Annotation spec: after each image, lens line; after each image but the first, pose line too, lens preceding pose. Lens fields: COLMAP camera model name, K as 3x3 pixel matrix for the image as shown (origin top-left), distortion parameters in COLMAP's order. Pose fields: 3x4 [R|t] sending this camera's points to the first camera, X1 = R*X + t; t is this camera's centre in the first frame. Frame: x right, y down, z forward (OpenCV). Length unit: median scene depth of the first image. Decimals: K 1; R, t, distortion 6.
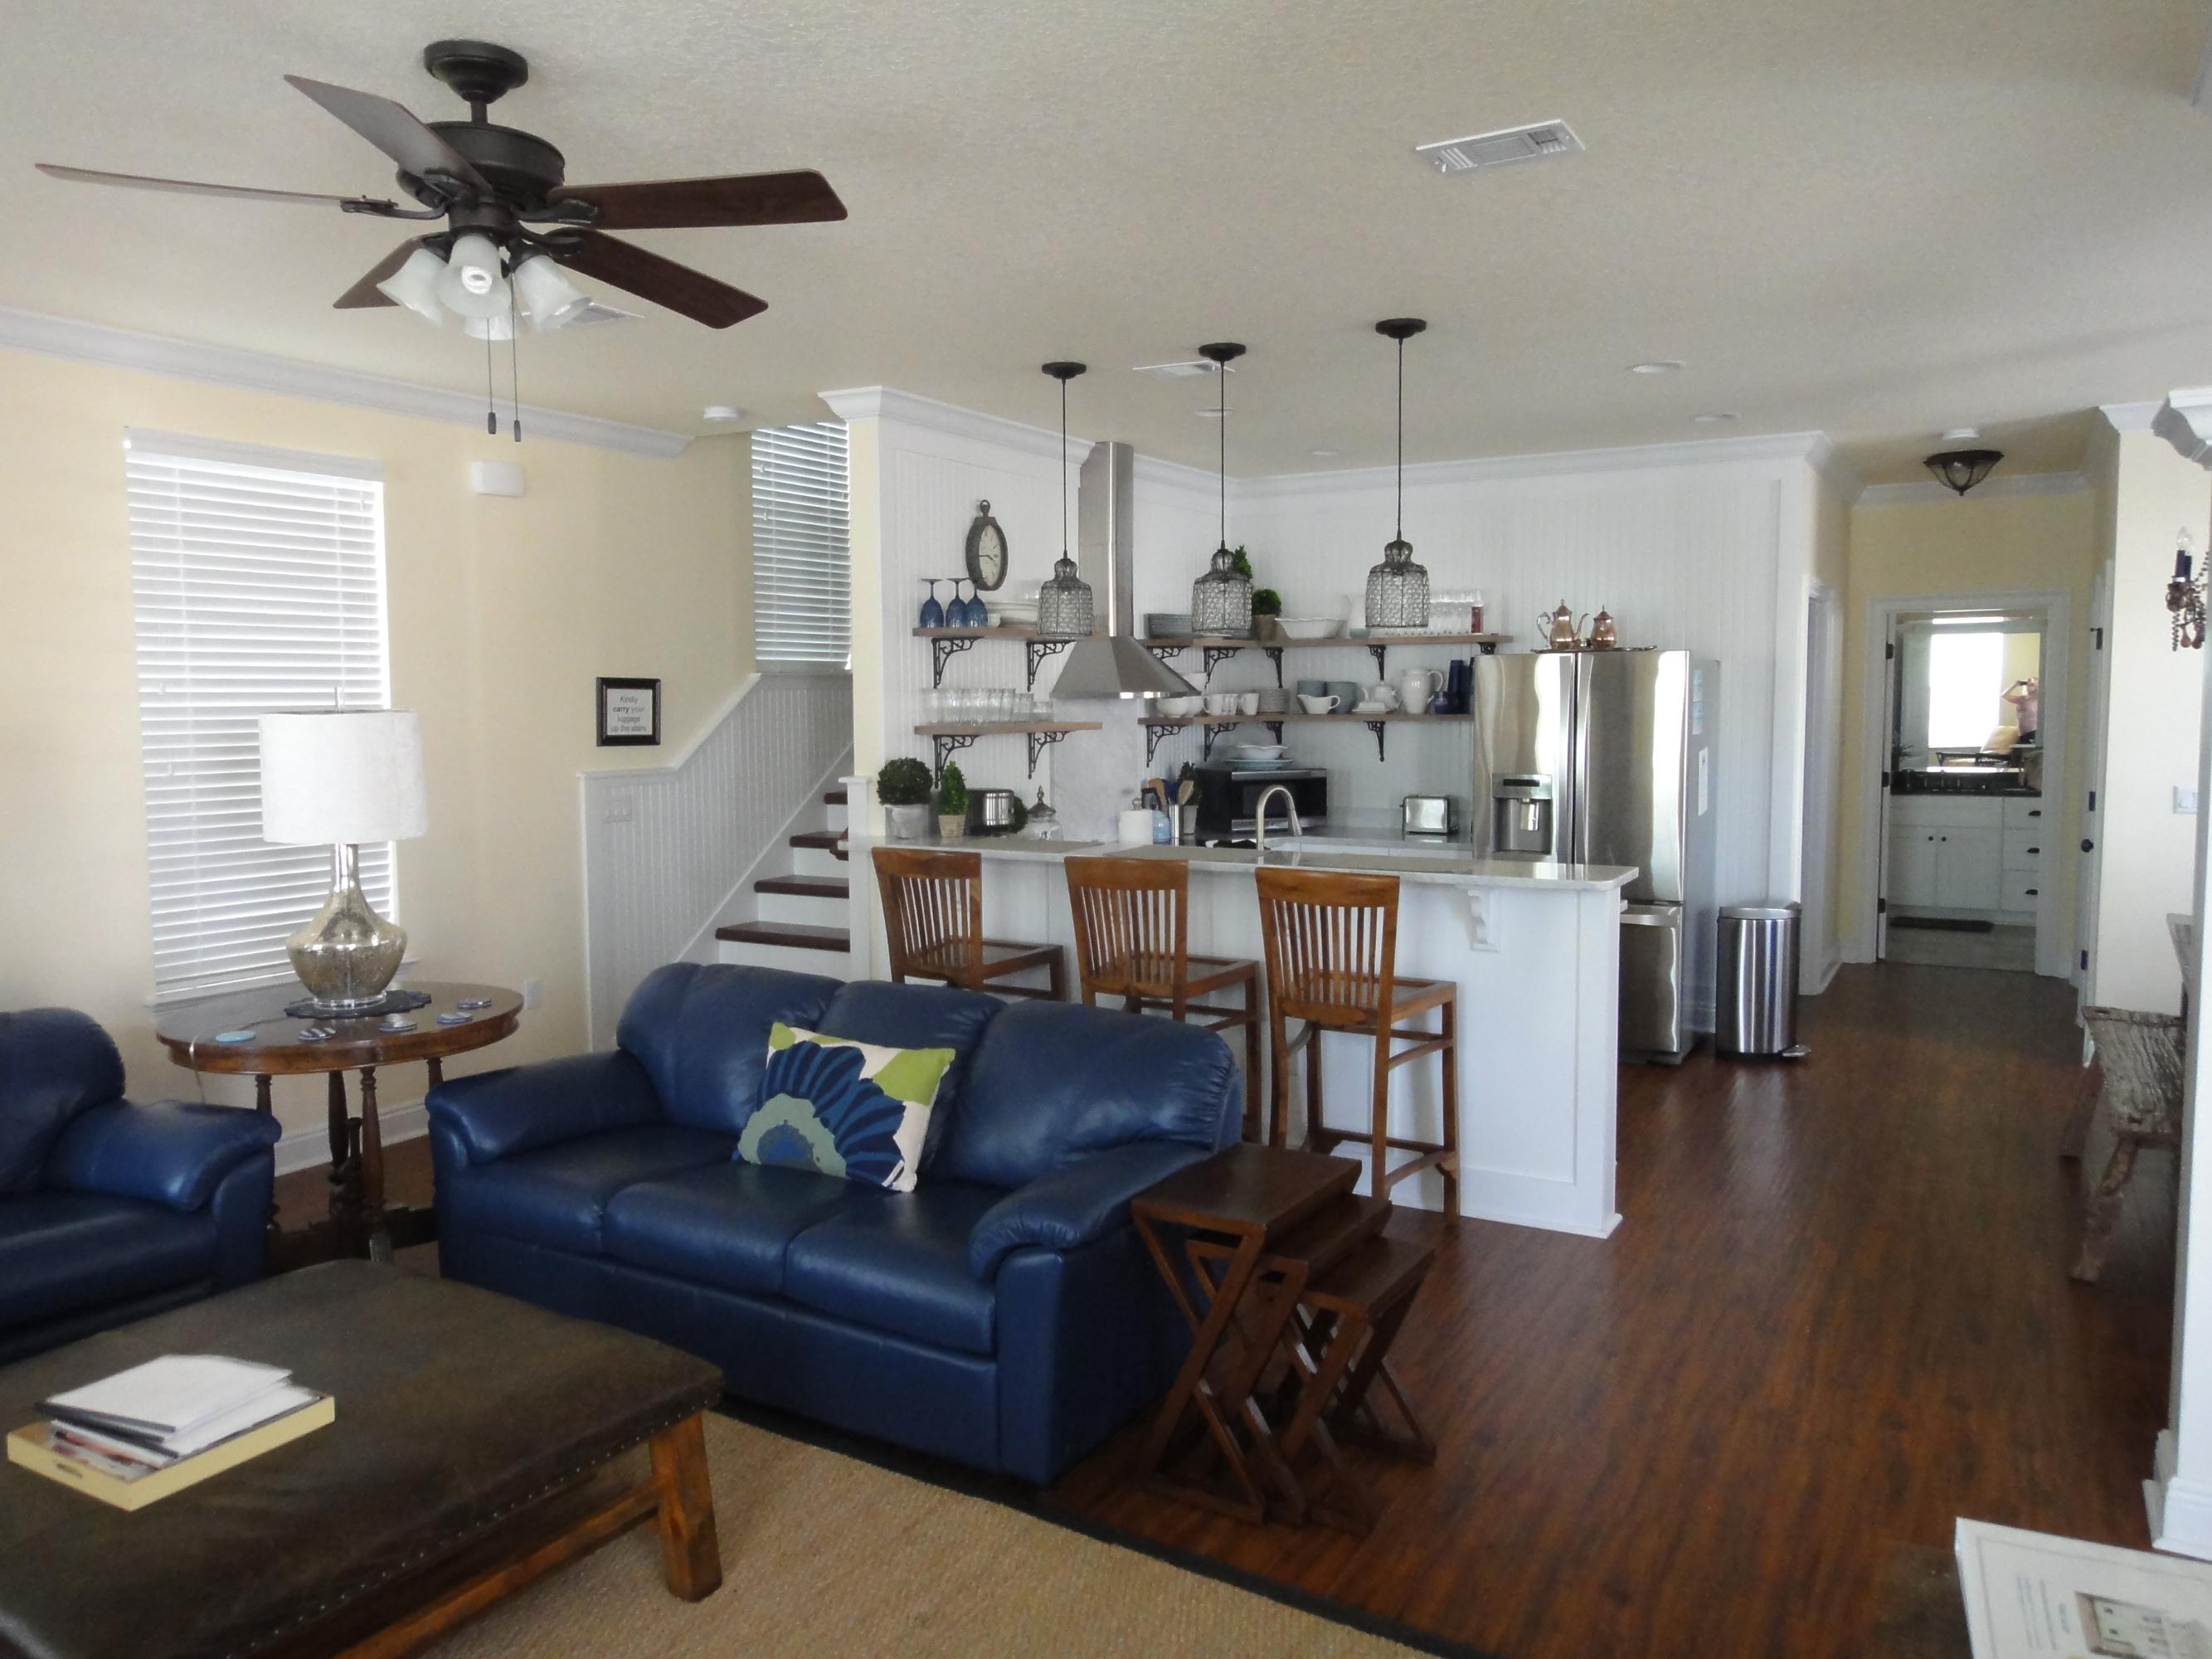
lens RADIAL K [[1569.3, 0, 1103.4], [0, 1569.3, 831.0], [0, 0, 1]] dist [0.006798, -0.005987]
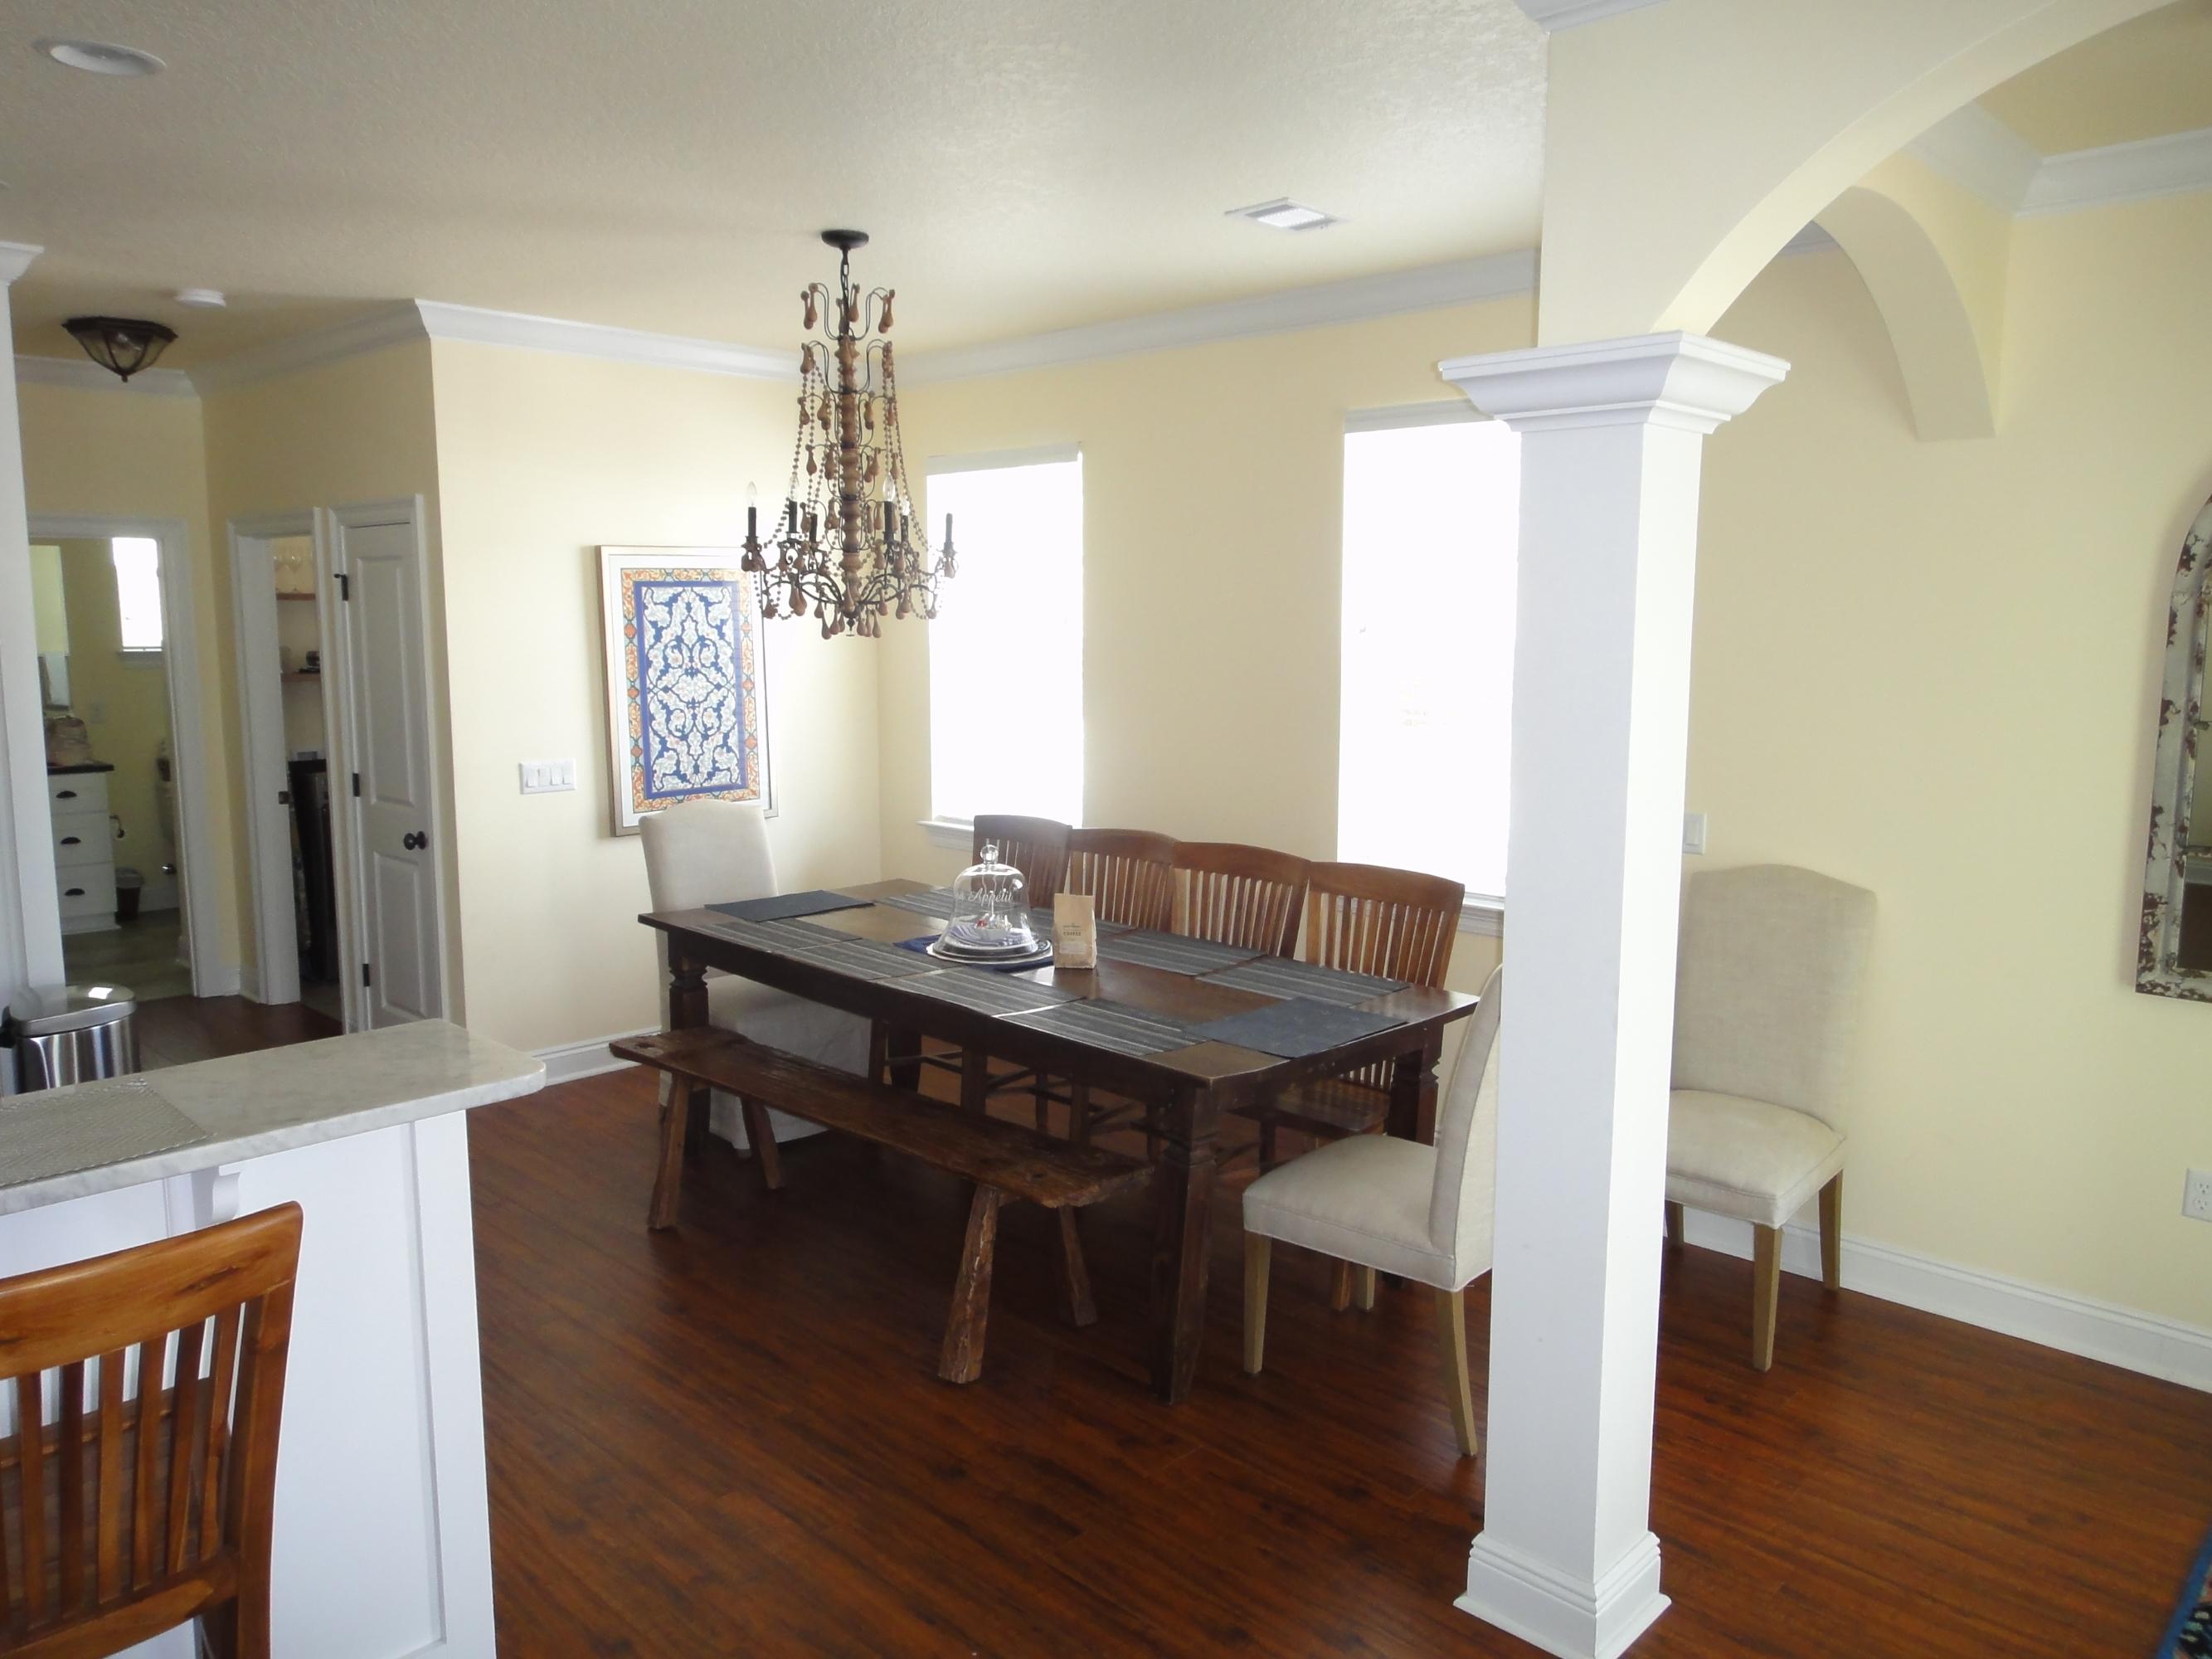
lens RADIAL K [[1554.2, 0, 1106.5], [0, 1554.2, 816.1], [0, 0, 1]] dist [0.004205, -0.000782]
pose [[0.231017, -0.118088, 0.965757, -0.102958], [0.082922, 0.991385, 0.101386, -0.075736], [-0.969410, 0.056661, 0.238819, 0.609850]]
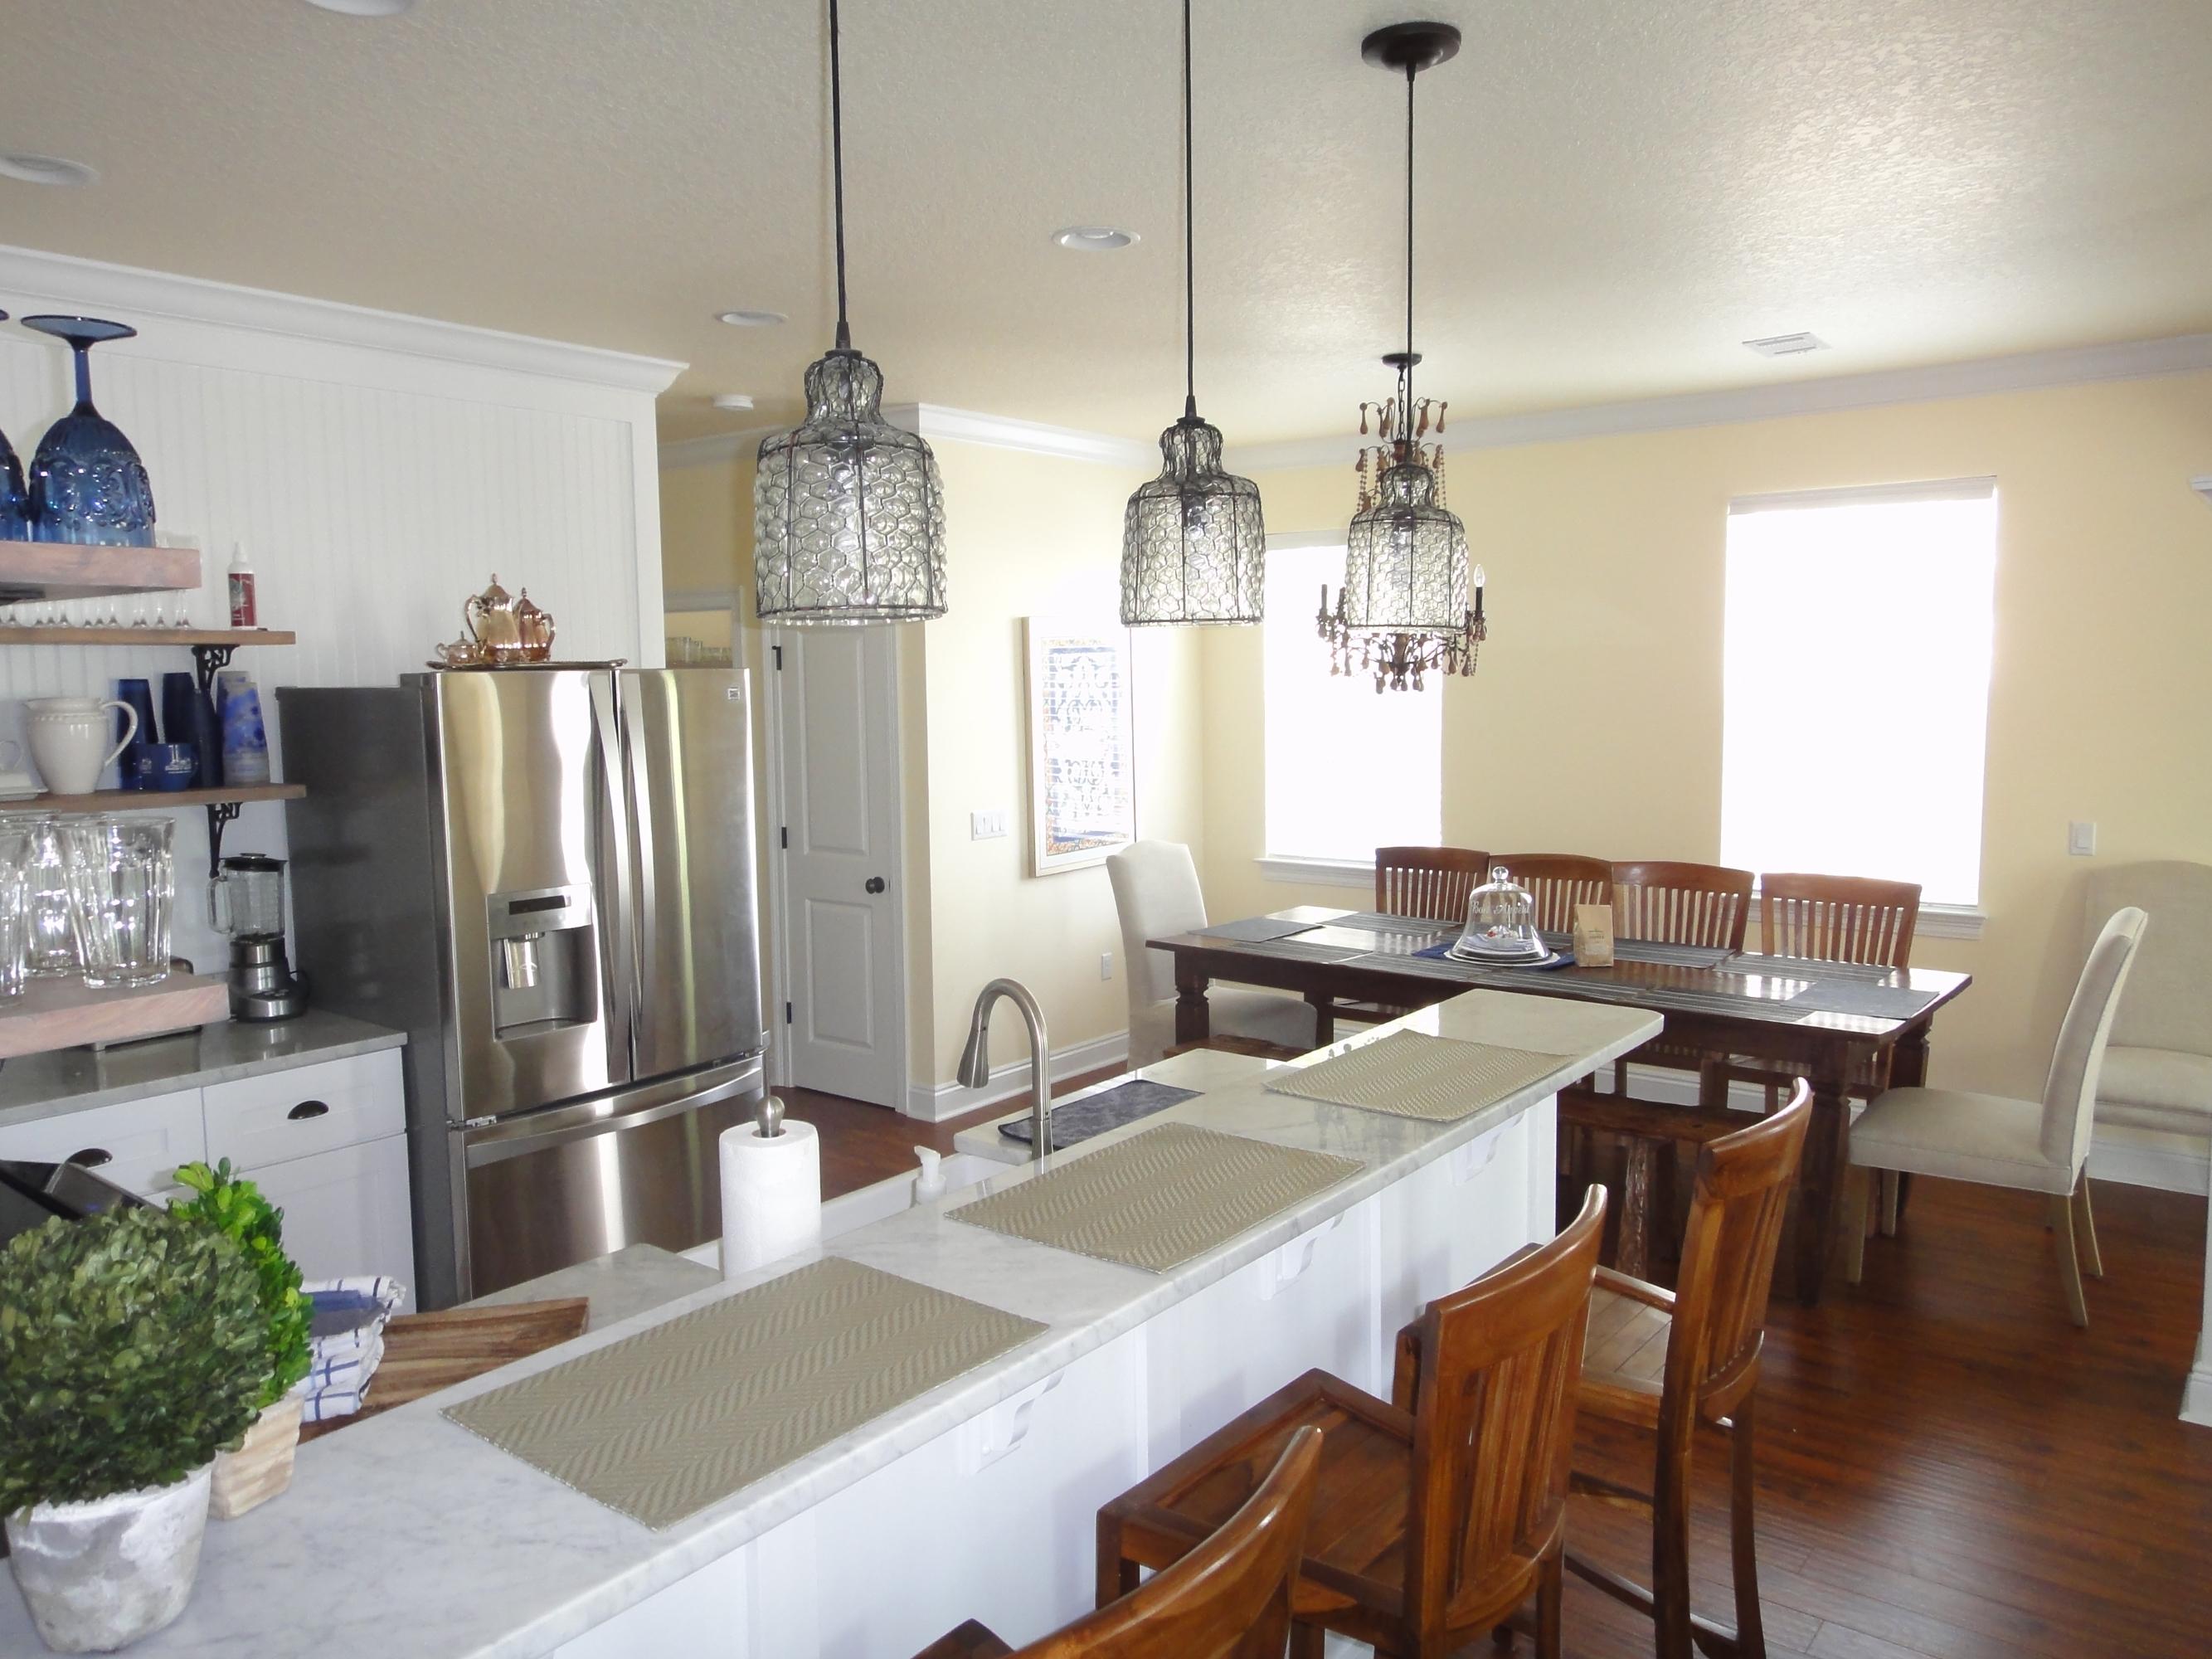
lens RADIAL K [[1572.1, 0, 1096.8], [0, 1572.1, 812.4], [0, 0, 1]] dist [0.018522, -0.003810]
pose [[0.135142, -0.083231, 0.987324, -0.337905], [0.101717, 0.992366, 0.069734, -0.111625], [-0.985591, 0.091004, 0.142576, 0.995321]]
